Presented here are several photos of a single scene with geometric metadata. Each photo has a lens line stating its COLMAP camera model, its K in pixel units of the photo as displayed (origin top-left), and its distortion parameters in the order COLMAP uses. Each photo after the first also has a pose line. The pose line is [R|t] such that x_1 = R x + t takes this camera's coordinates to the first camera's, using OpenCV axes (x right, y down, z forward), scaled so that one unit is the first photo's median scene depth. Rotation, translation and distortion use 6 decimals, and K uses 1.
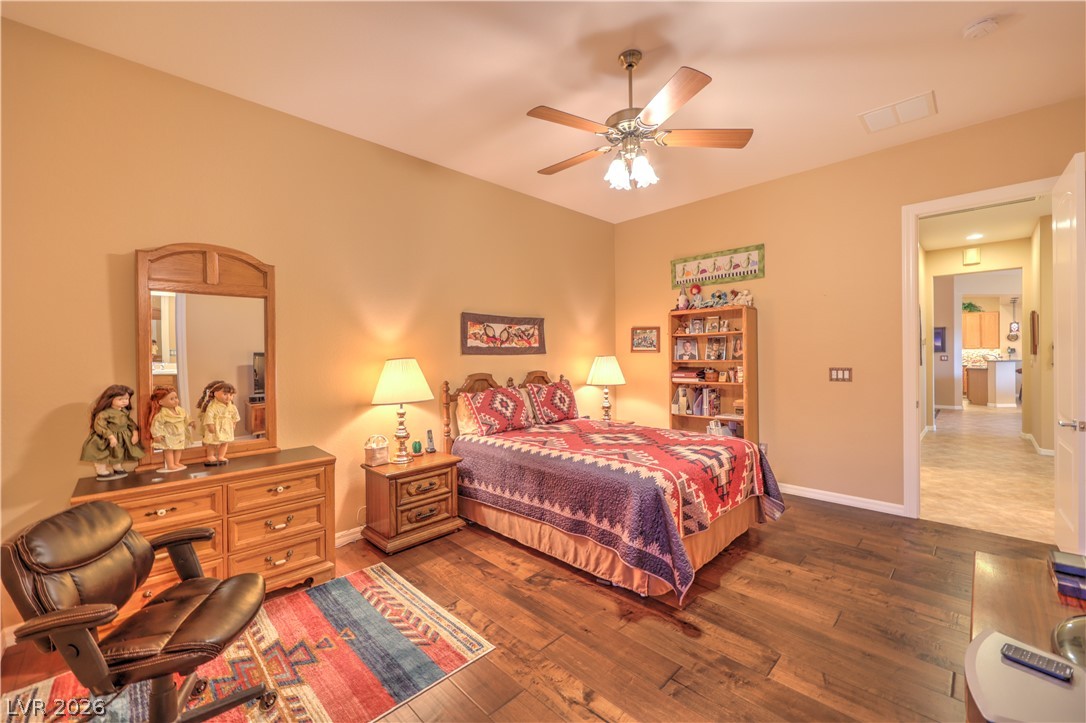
lens RADIAL K [[439.2, 0, 545.8], [0, 439.2, 351.9], [0, 0, 1]] dist [0.000941, 0.000053]
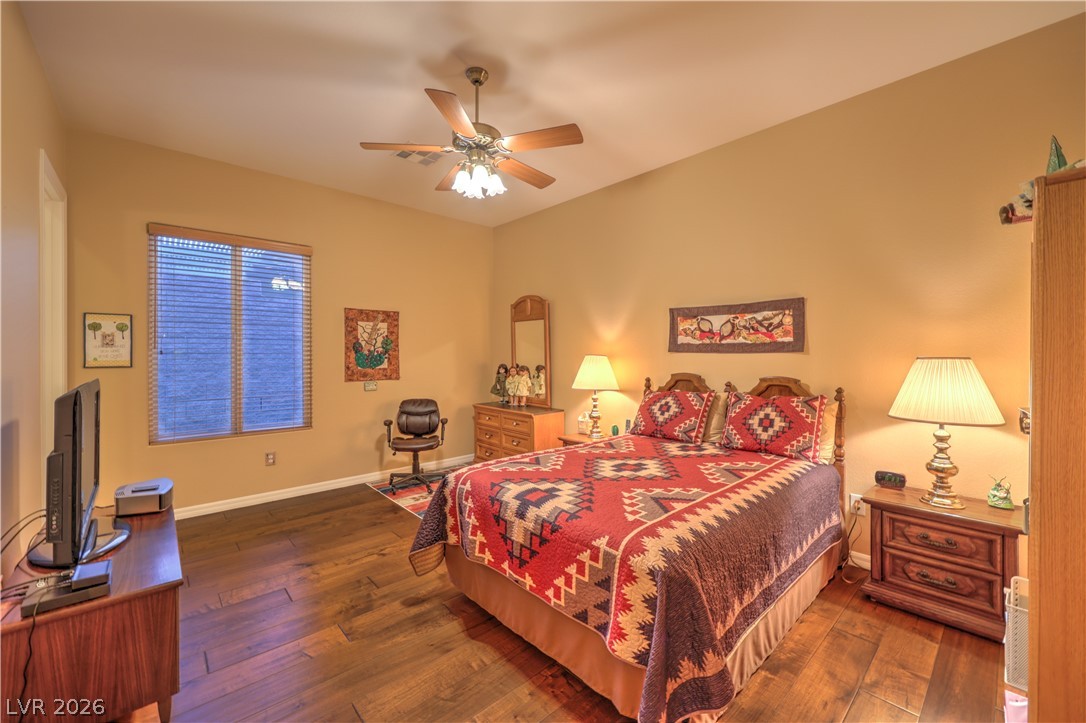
lens RADIAL K [[434.0, 0, 548.8], [0, 434.0, 357.6], [0, 0, 1]] dist [-0.006627, 0.000211]
pose [[-0.053095, 0.017881, -0.998429, 0.726301], [-0.000119, 0.999840, 0.017913, 0.000905], [0.998589, 0.001070, -0.053084, 0.735538]]
